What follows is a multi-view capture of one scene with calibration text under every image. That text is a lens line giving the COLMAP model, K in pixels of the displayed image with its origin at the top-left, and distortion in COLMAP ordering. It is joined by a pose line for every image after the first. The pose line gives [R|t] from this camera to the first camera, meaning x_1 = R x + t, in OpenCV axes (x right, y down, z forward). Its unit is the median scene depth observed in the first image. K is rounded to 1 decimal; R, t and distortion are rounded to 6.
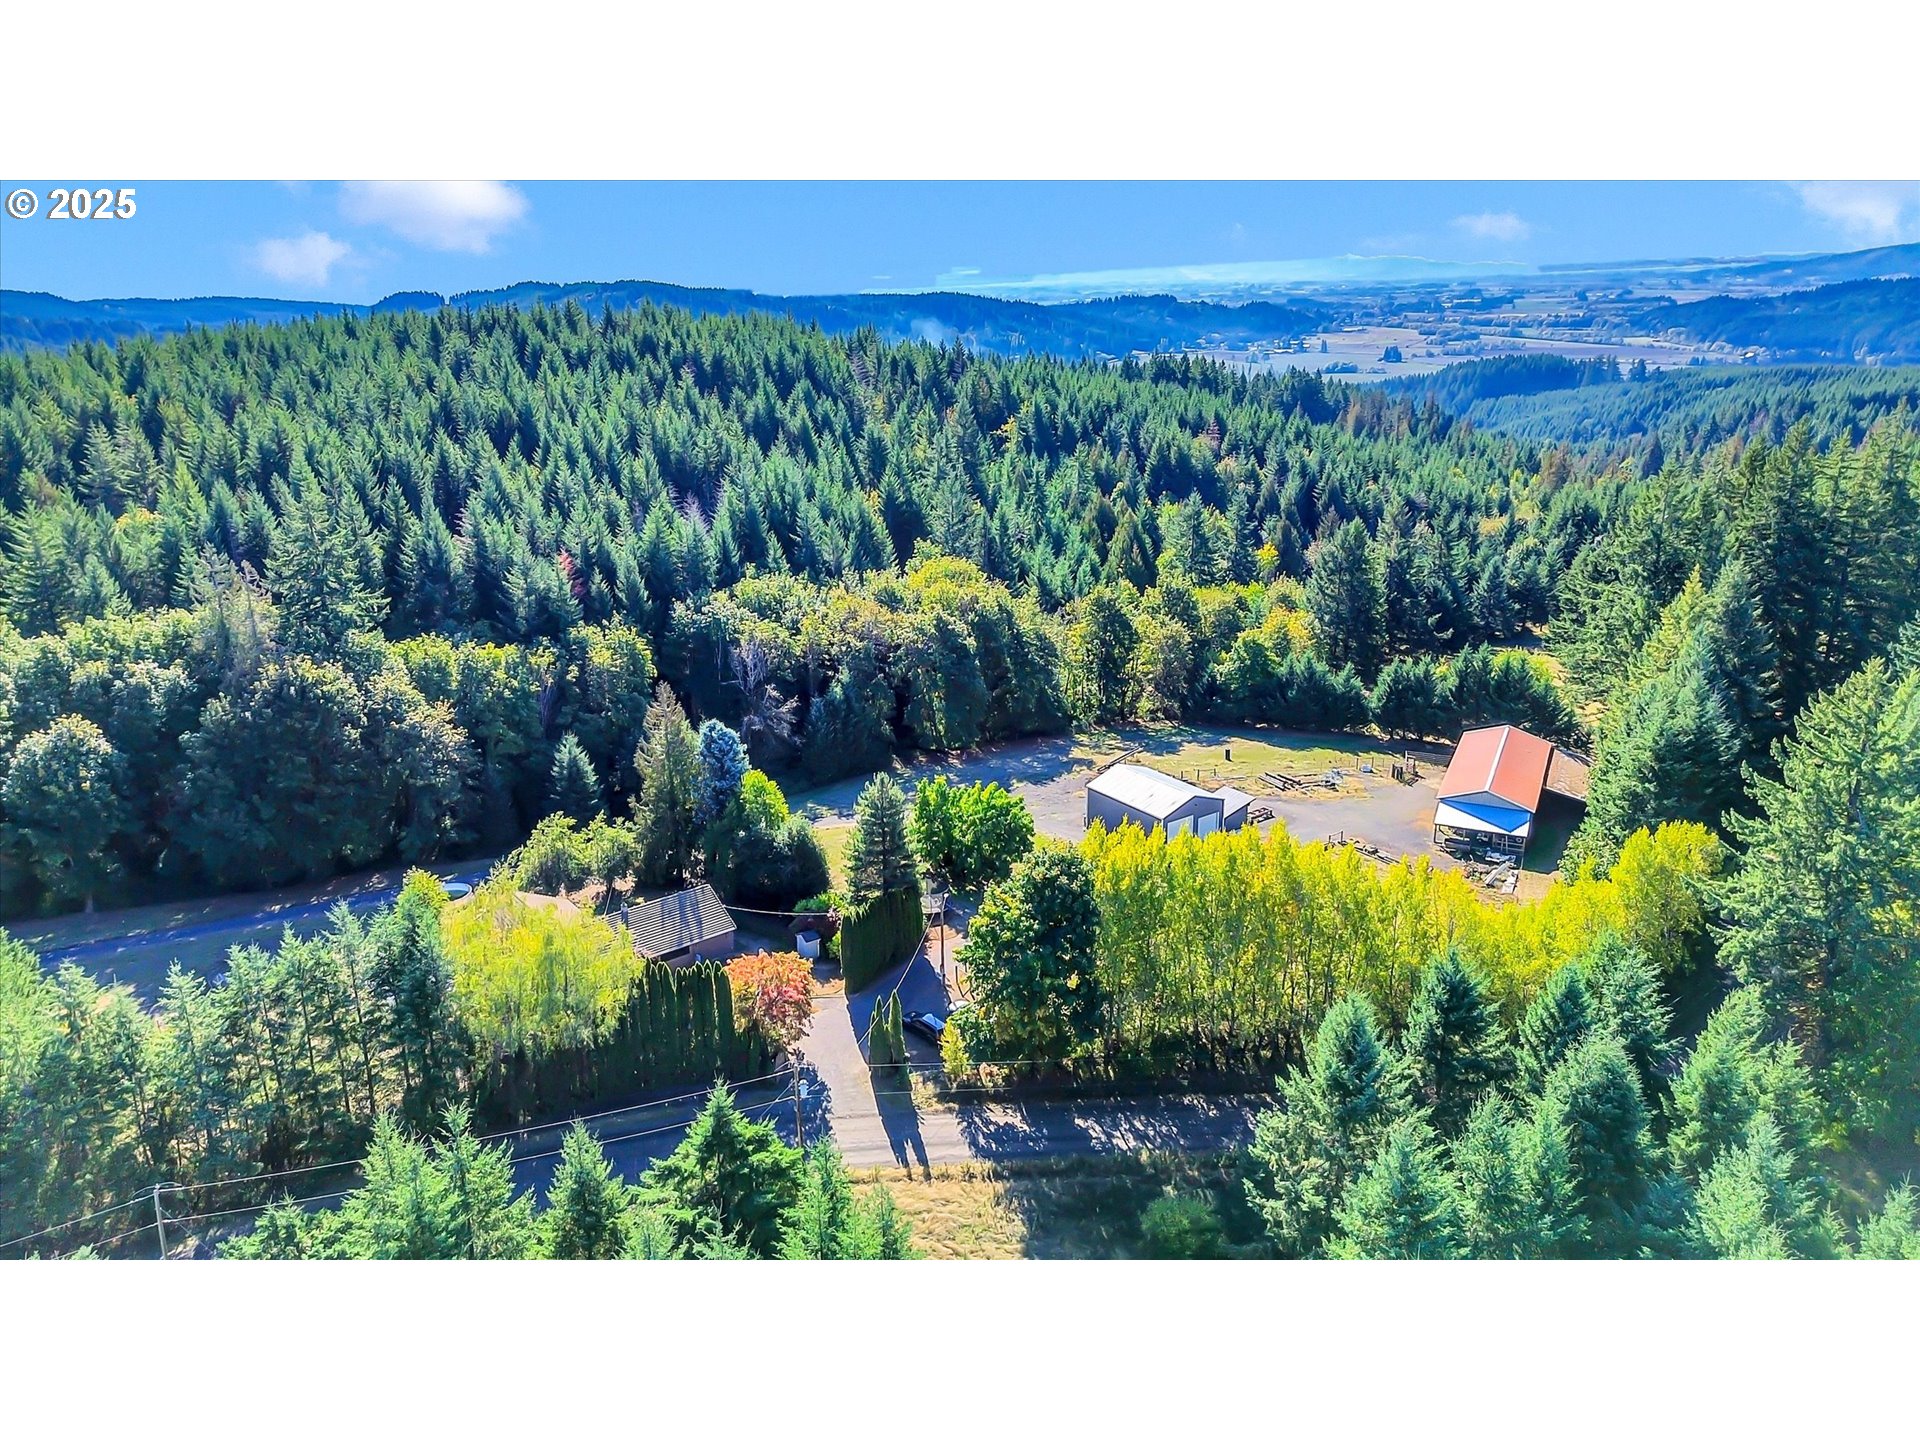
lens RADIAL K [[1359.5, 0, 978.6], [0, 1359.5, 723.2], [0, 0, 1]] dist [0.039612, -0.037051]
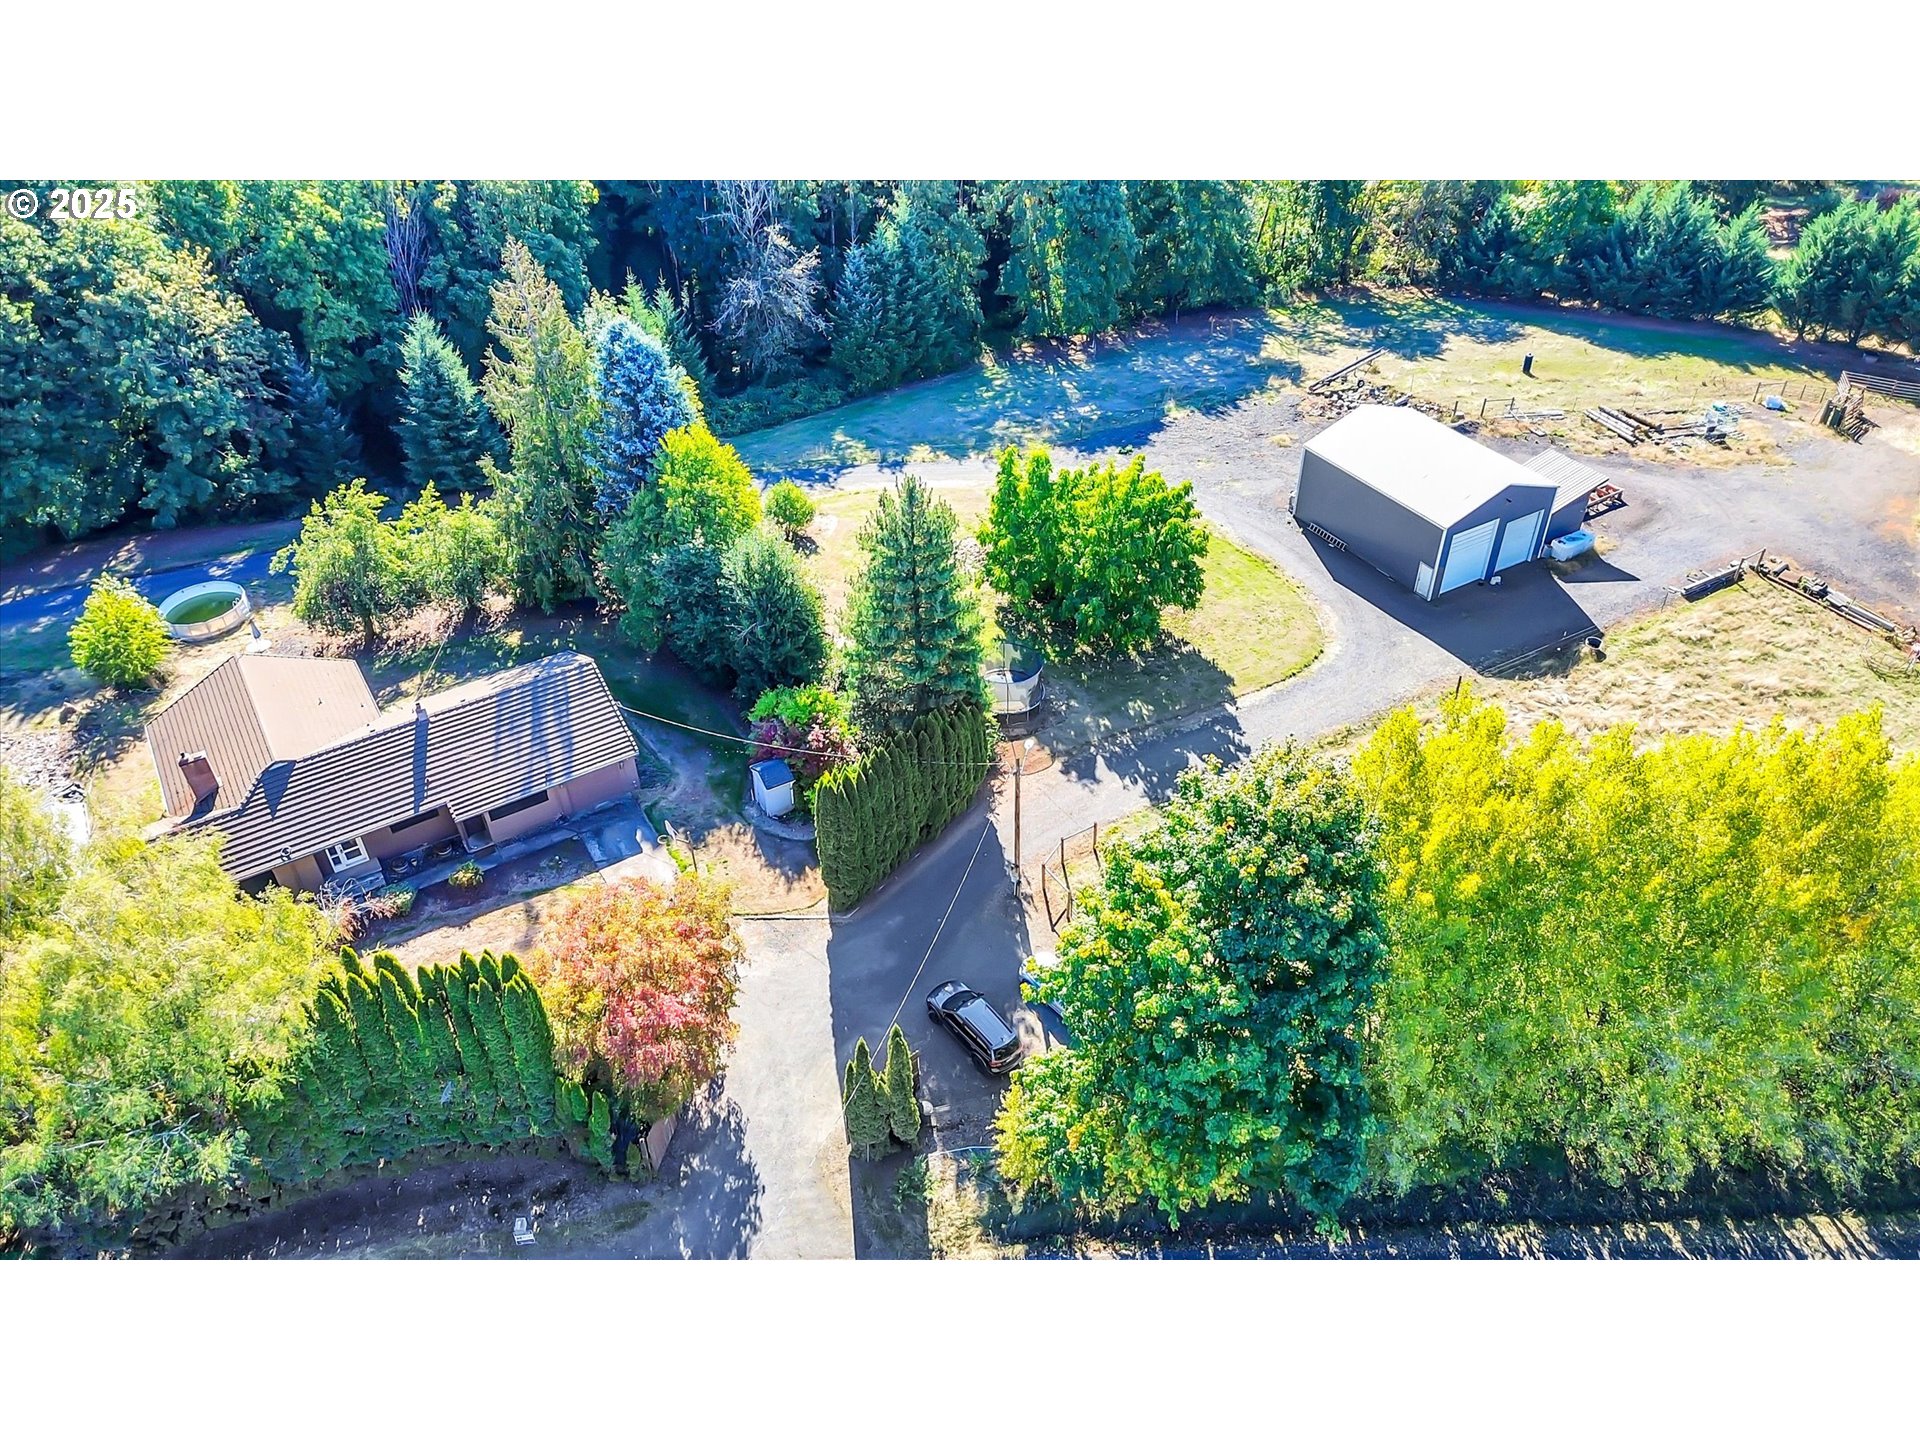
lens RADIAL K [[1359.5, 0, 978.6], [0, 1359.5, 723.2], [0, 0, 1]] dist [0.039612, -0.037051]
pose [[0.994944, 0.059563, -0.080862, -0.002044], [-0.027507, 0.935976, 0.350988, -0.038978], [0.096591, -0.346989, 0.932882, 0.393757]]
